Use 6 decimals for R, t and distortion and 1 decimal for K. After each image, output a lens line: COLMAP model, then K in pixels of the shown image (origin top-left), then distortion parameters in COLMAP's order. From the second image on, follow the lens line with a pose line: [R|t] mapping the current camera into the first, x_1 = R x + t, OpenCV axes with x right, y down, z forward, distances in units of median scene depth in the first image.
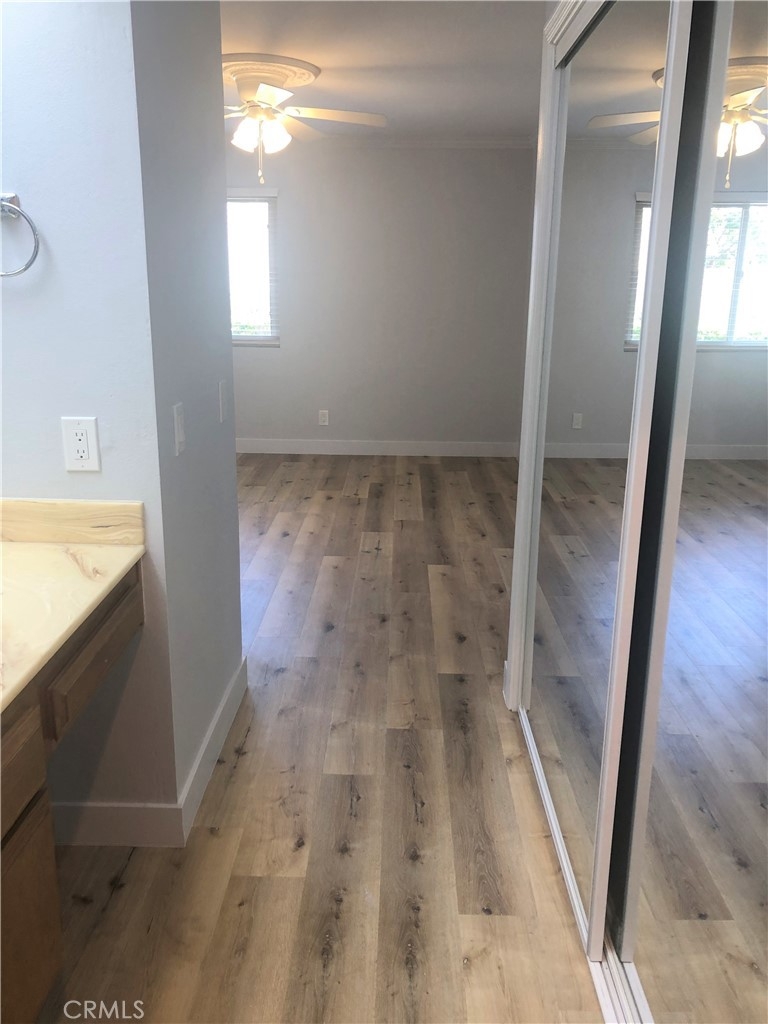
lens RADIAL K [[834.5, 0, 386.9], [0, 834.5, 512.0], [0, 0, 1]] dist [0.027645, -0.032889]
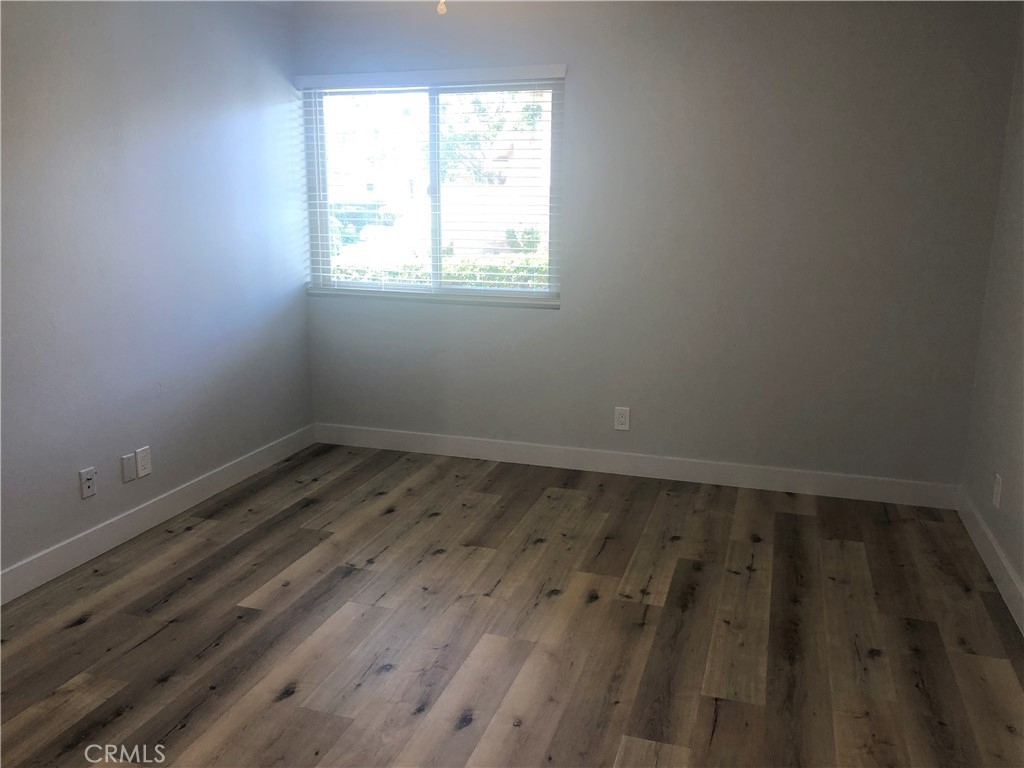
lens RADIAL K [[834.5, 0, 474.3], [0, 834.5, 389.3], [0, 0, 1]] dist [0.027645, -0.032889]
pose [[0.944224, 0.068826, -0.322031, 0.021497], [-0.082869, 0.996106, -0.030086, -0.106827], [0.318706, 0.055095, 0.946251, 0.357218]]
